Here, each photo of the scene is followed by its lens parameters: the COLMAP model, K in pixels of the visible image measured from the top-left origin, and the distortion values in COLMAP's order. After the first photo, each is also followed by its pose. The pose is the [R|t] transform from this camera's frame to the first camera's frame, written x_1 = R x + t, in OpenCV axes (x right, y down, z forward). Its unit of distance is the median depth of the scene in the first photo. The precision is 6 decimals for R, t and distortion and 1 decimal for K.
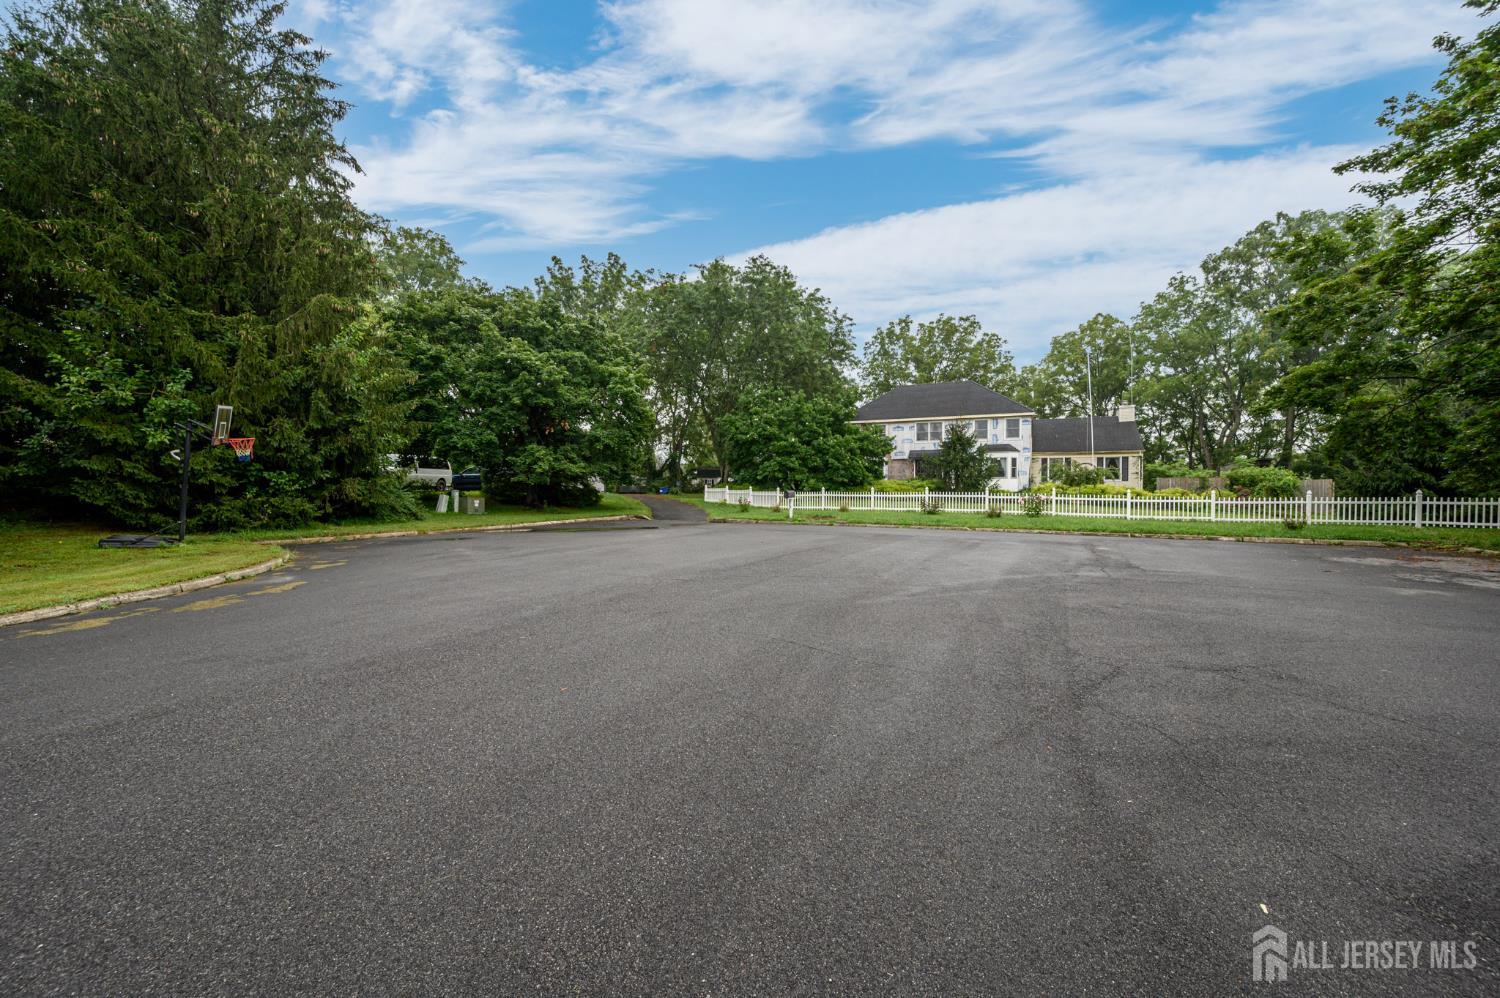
lens RADIAL K [[600.7, 0, 750.1], [0, 600.7, 497.7], [0, 0, 1]] dist [-0.001148, -0.000293]
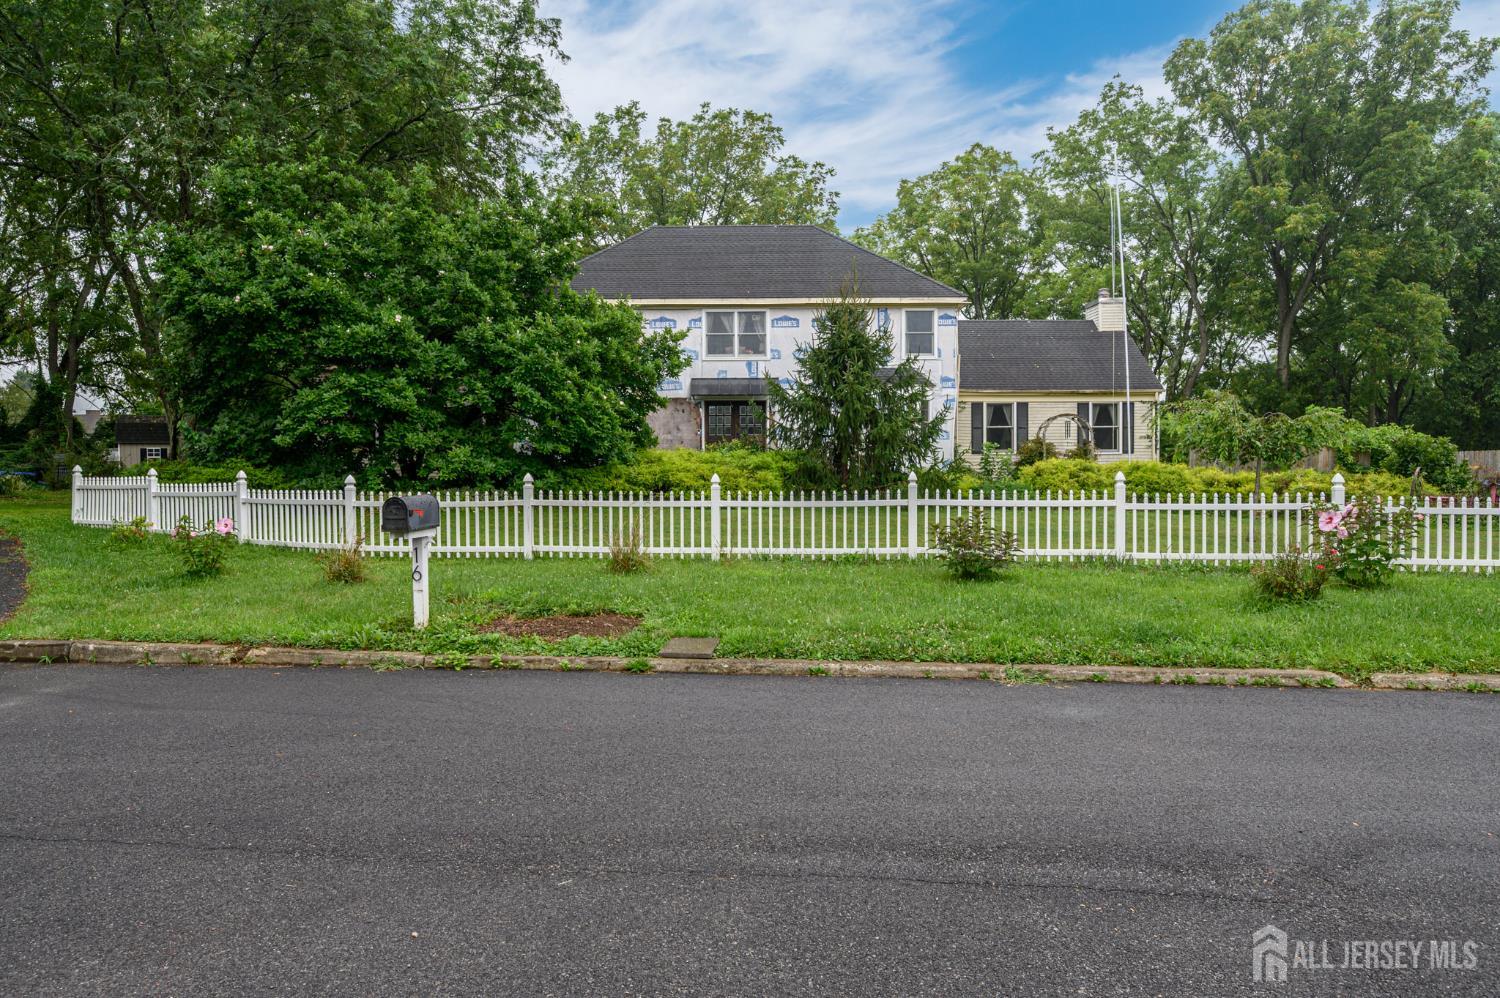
lens RADIAL K [[1022.4, 0, 750.0], [0, 1022.4, 499.0], [0, 0, 1]] dist [-0.004950, -0.001275]
pose [[0.911377, -0.017183, 0.411213, 0.015624], [0.010482, 0.999773, 0.018545, -0.009287], [-0.411438, -0.012591, 0.911351, 0.368857]]
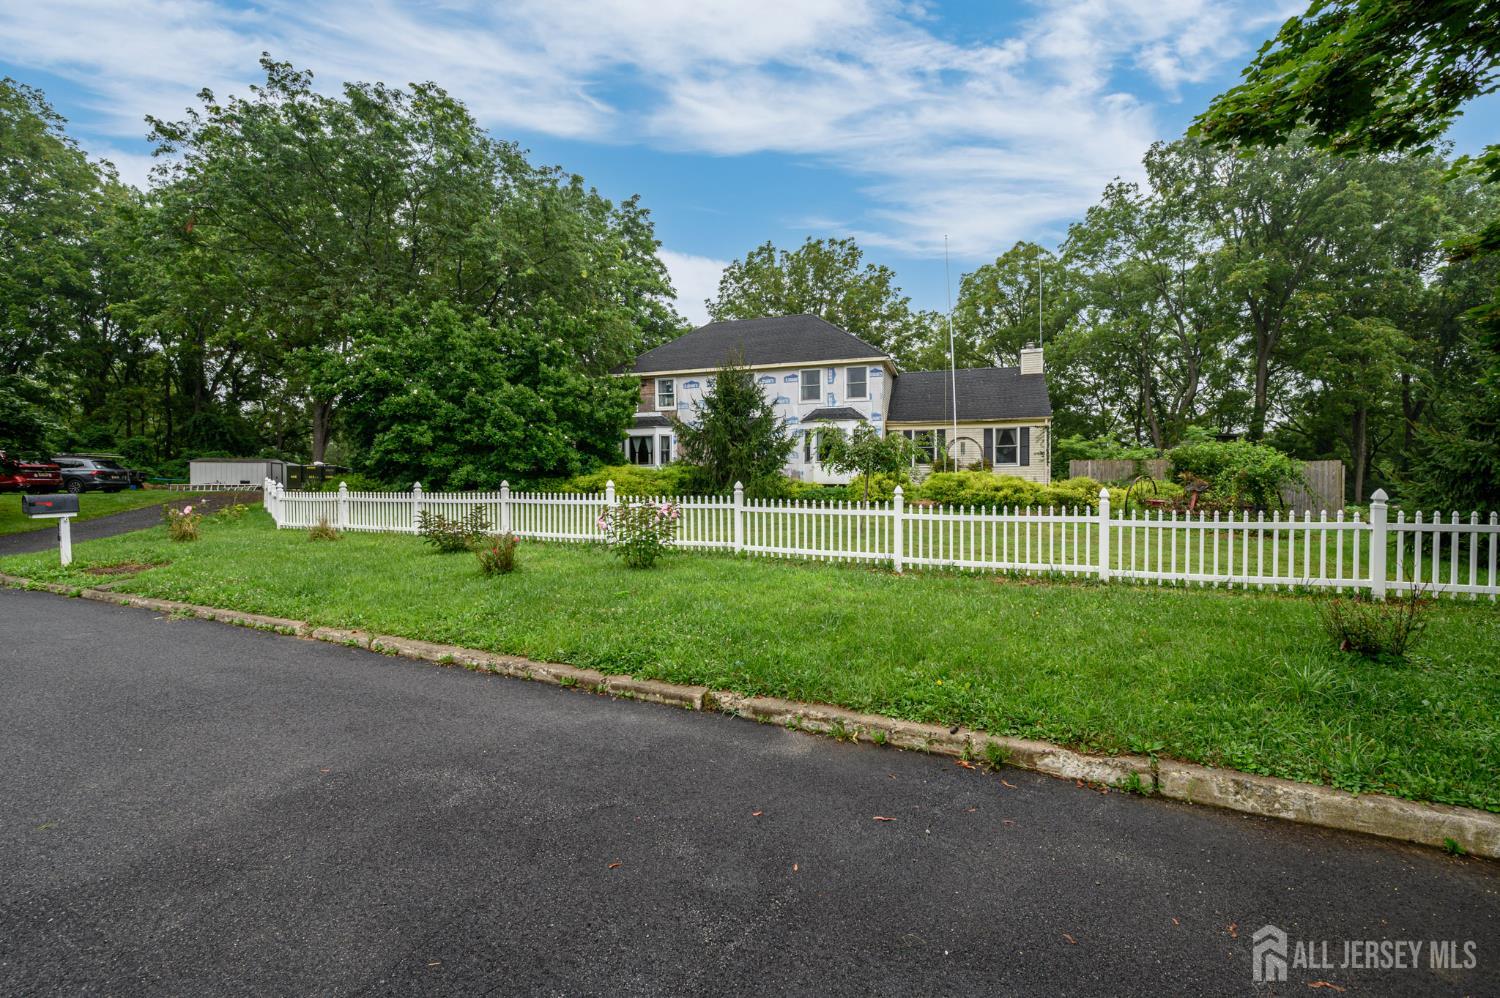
lens RADIAL K [[667.4, 0, 752.2], [0, 667.4, 492.4], [0, 0, 1]] dist [0.000281, 0.000148]
pose [[0.995582, -0.009348, 0.093434, 0.262272], [0.008757, 0.999939, 0.006731, -0.006774], [-0.093491, -0.005883, 0.995603, 0.313985]]
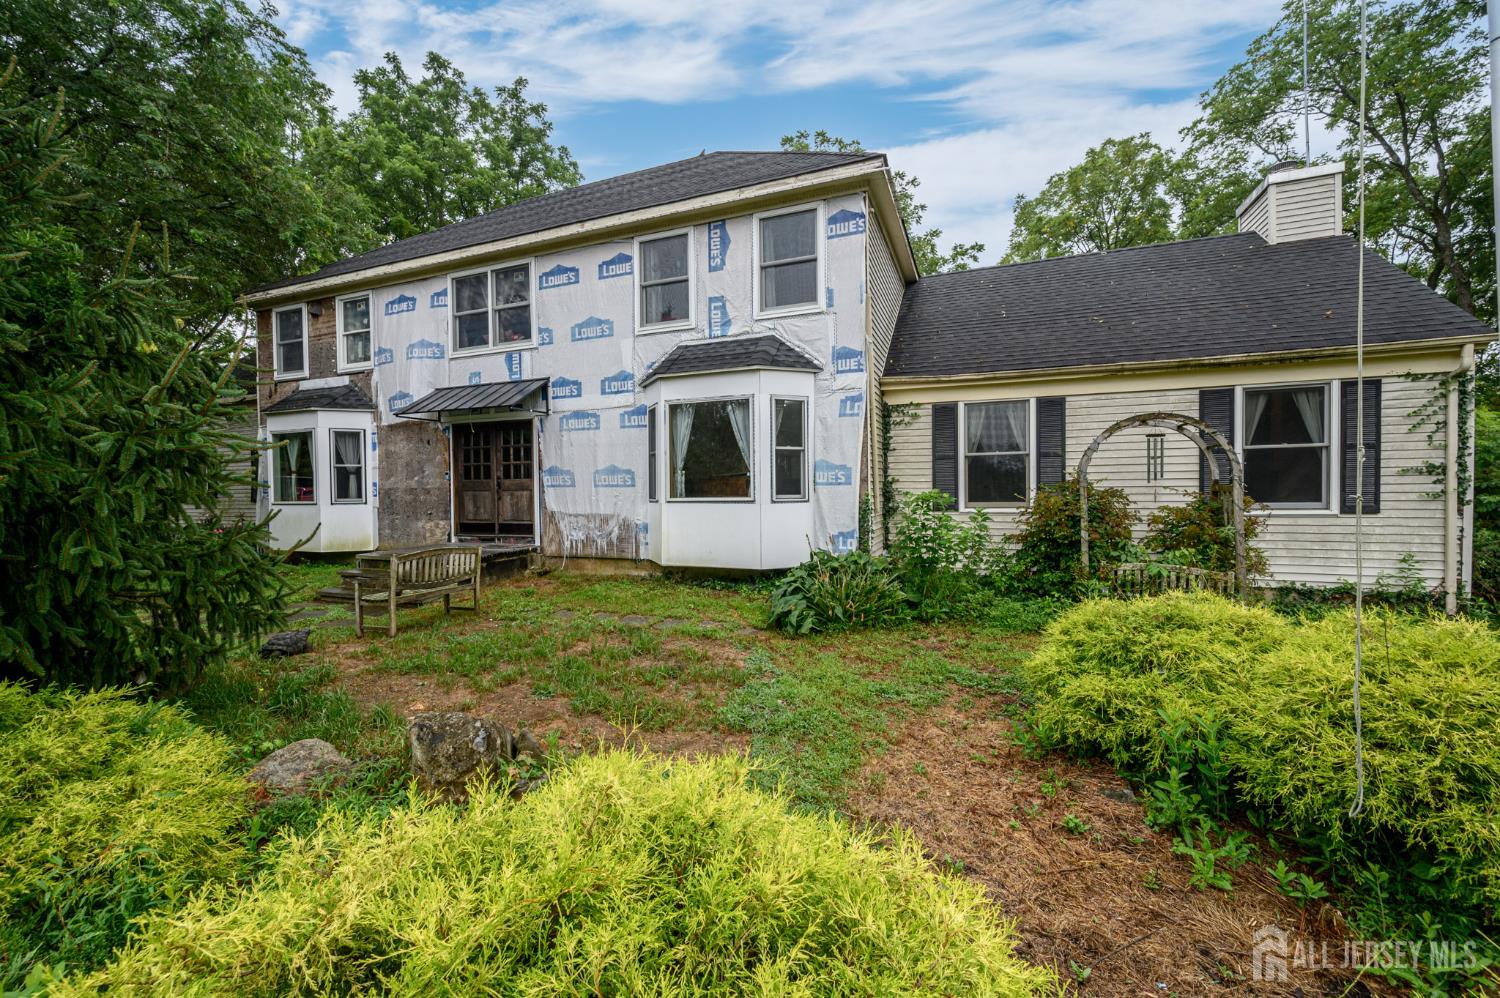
lens RADIAL K [[600.7, 0, 750.1], [0, 600.7, 497.7], [0, 0, 1]] dist [-0.001148, -0.000293]
pose [[0.999555, -0.014297, 0.026163, 0.417513], [0.014062, 0.999859, 0.009145, -0.035423], [-0.026290, -0.008773, 0.999616, 0.791179]]
